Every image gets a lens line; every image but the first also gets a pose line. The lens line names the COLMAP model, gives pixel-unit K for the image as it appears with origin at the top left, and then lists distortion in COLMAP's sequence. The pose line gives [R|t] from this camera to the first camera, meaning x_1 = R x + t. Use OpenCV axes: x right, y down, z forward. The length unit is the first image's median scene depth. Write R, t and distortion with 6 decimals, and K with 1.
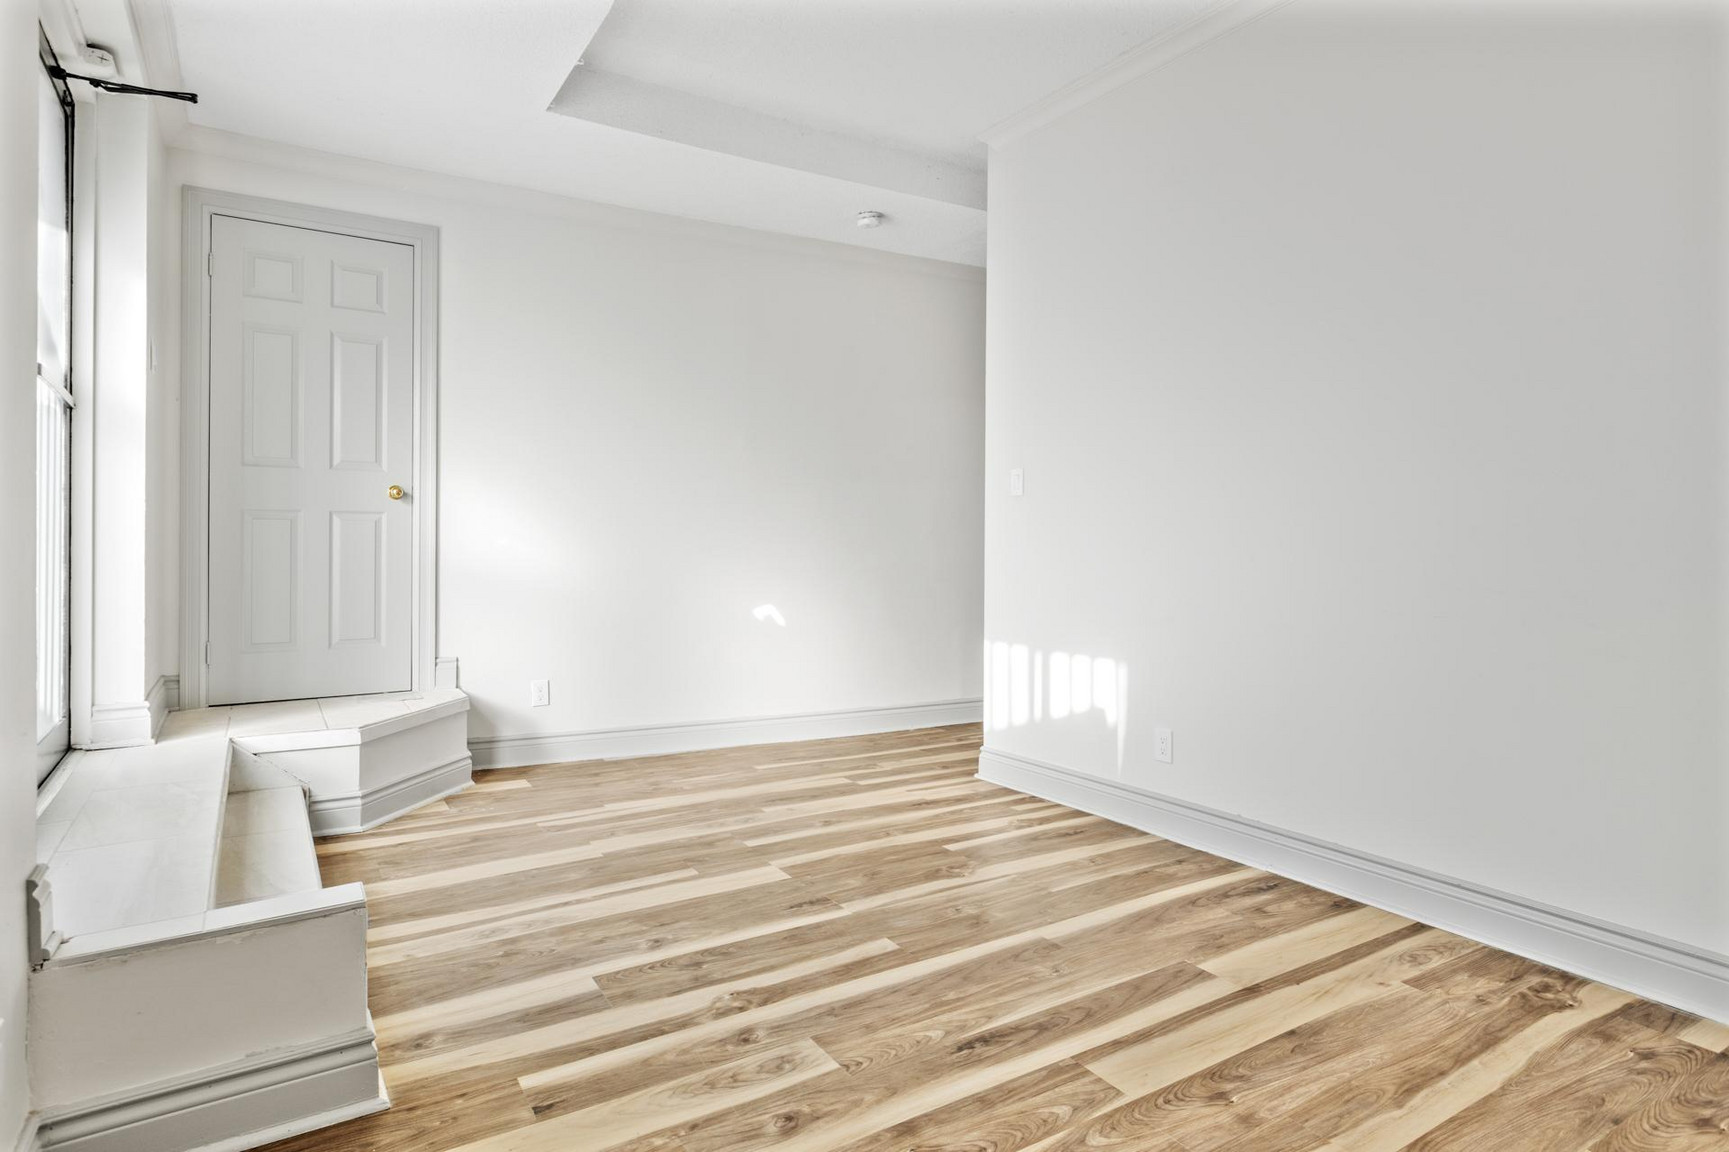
lens RADIAL K [[945.0, 0, 858.0], [0, 945.0, 540.0], [0, 0, 1]] dist [0.005184, -0.003456]
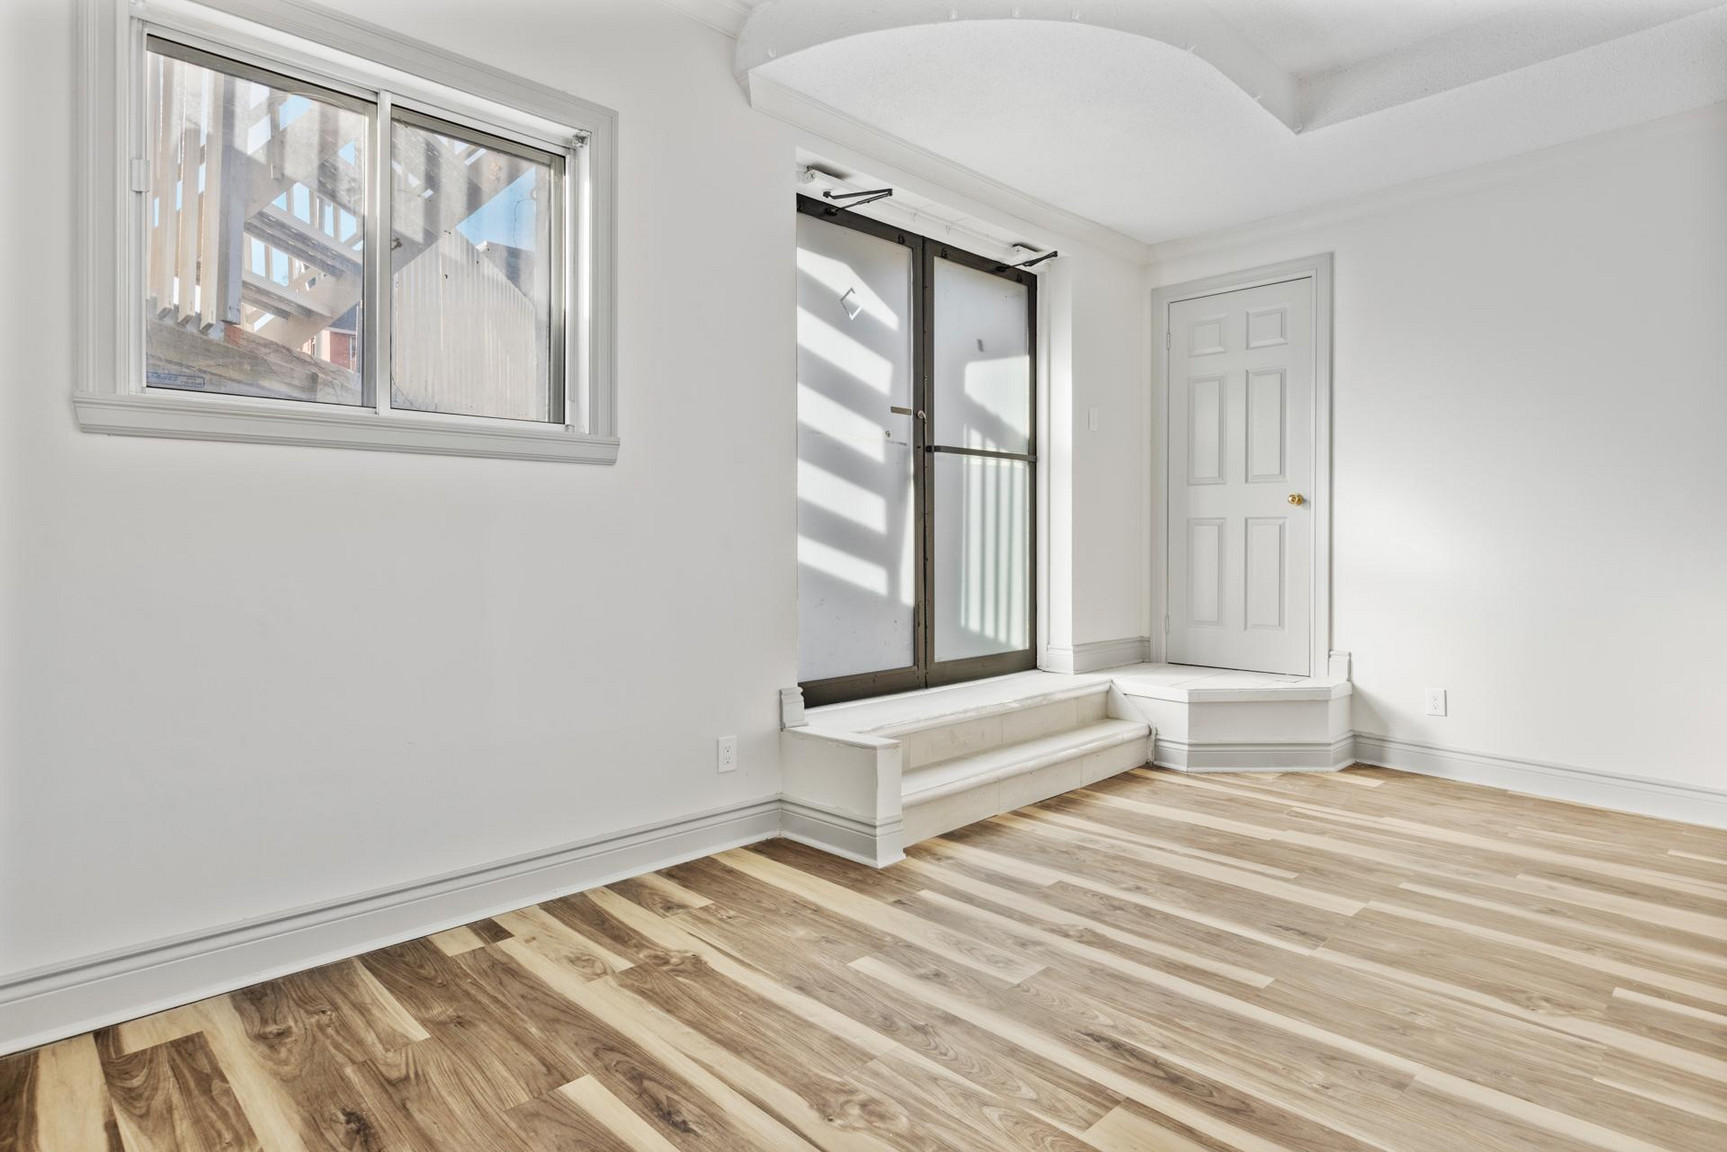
lens RADIAL K [[931.1, 0, 866.9], [0, 931.1, 549.9], [0, 0, 1]] dist [-0.000818, -0.000393]
pose [[0.218452, 0.004583, -0.975837, 0.821912], [0.001167, 0.999987, 0.004958, 0.007638], [0.975847, -0.002222, 0.218444, 0.435700]]
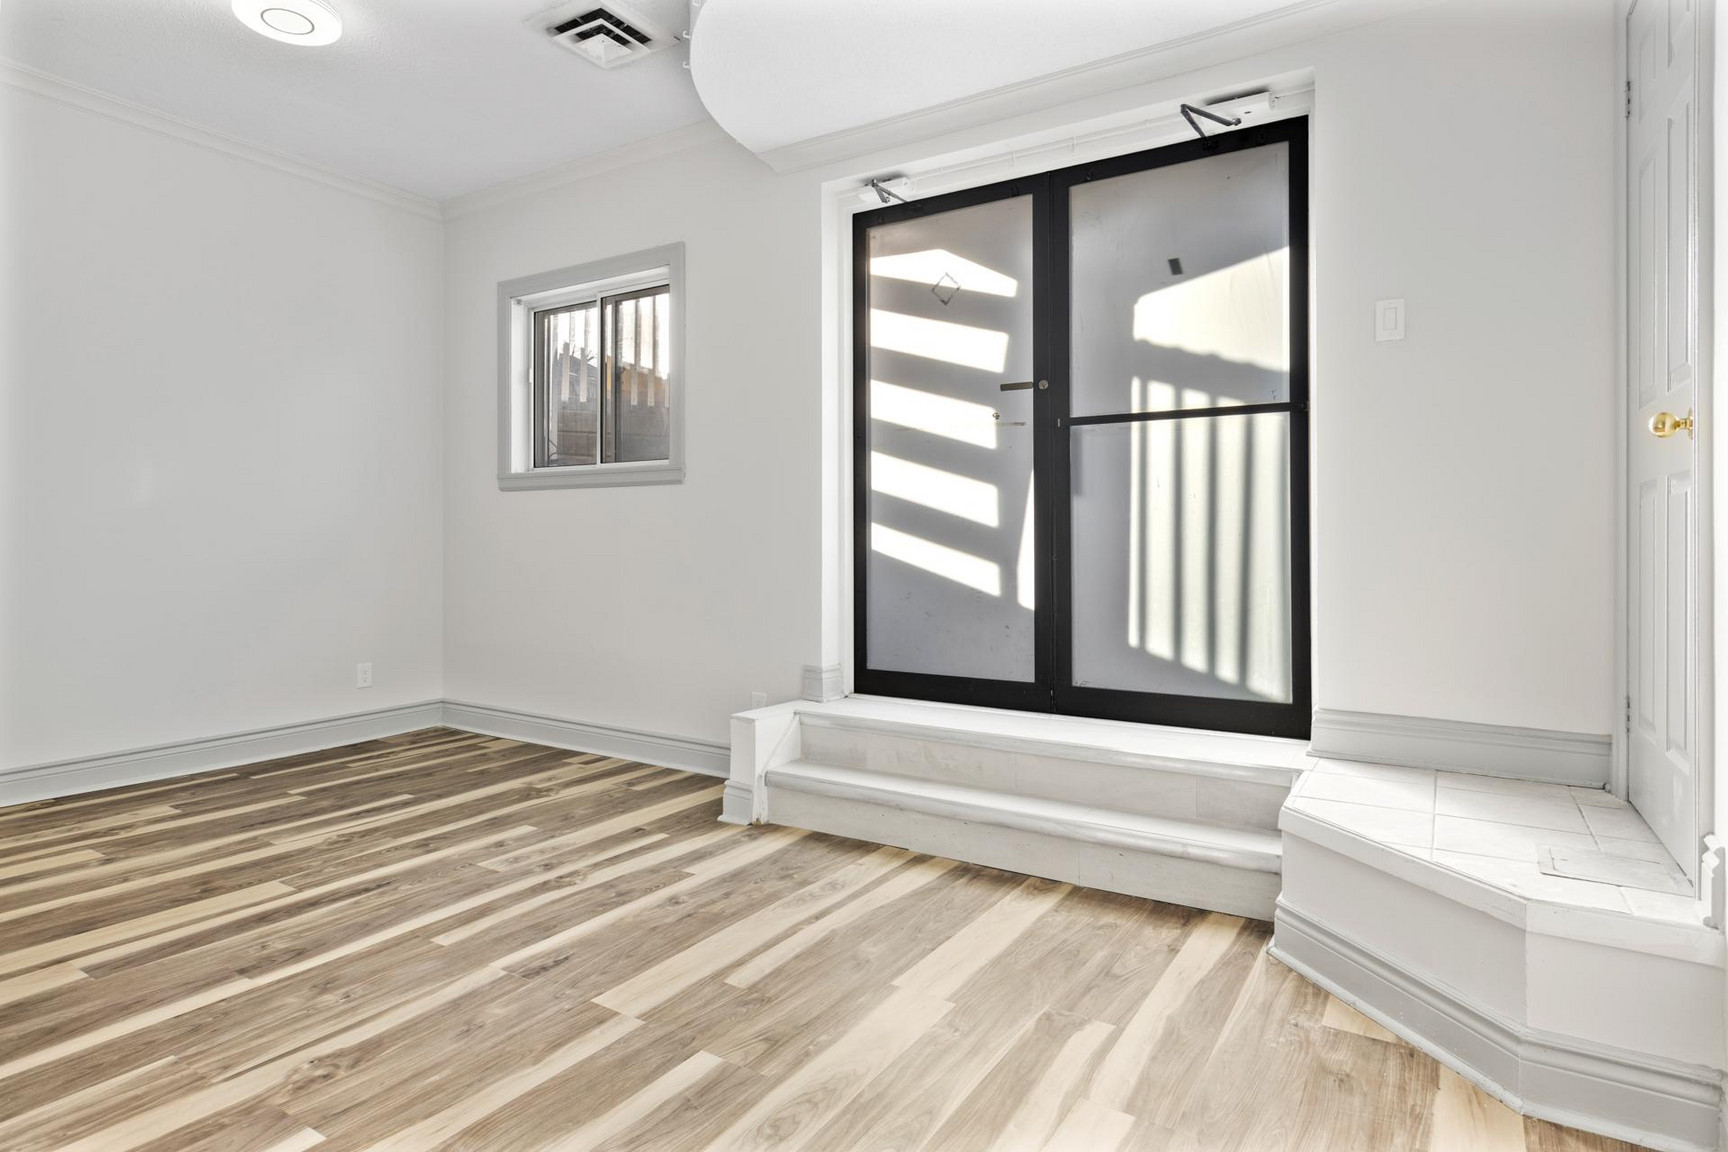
lens RADIAL K [[944.4, 0, 857.5], [0, 944.4, 540.0], [0, 0, 1]] dist [0.005184, -0.003456]
pose [[-0.901399, -0.004882, -0.432962, 0.071204], [-0.004825, 0.999988, -0.001231, 0.010247], [0.432962, 0.000979, -0.901411, 2.075994]]
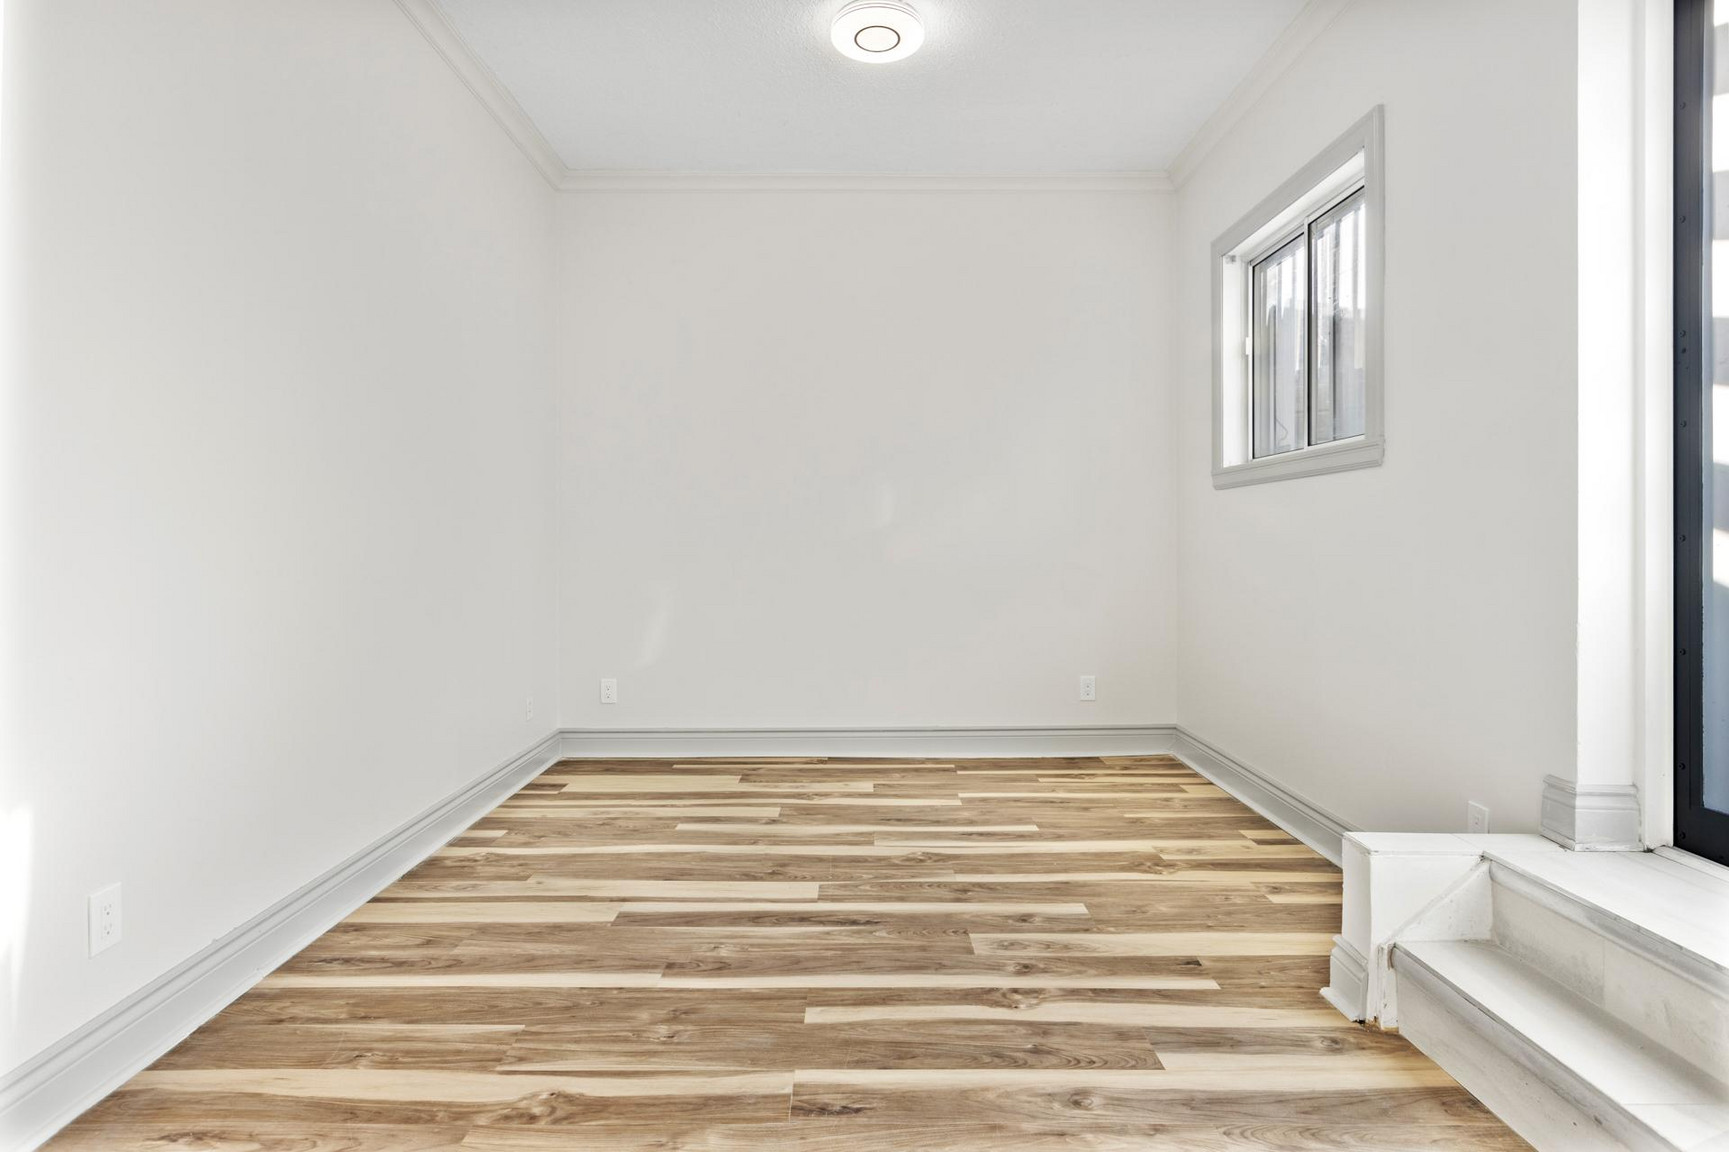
lens RADIAL K [[936.1, 0, 861.0], [0, 936.1, 544.5], [0, 0, 1]] dist [0.005142, -0.000316]
pose [[-0.852710, -0.004231, 0.522367, -0.444789], [-0.002529, 0.999989, 0.003972, 0.000545], [-0.522378, 0.002066, -0.852712, 1.698488]]
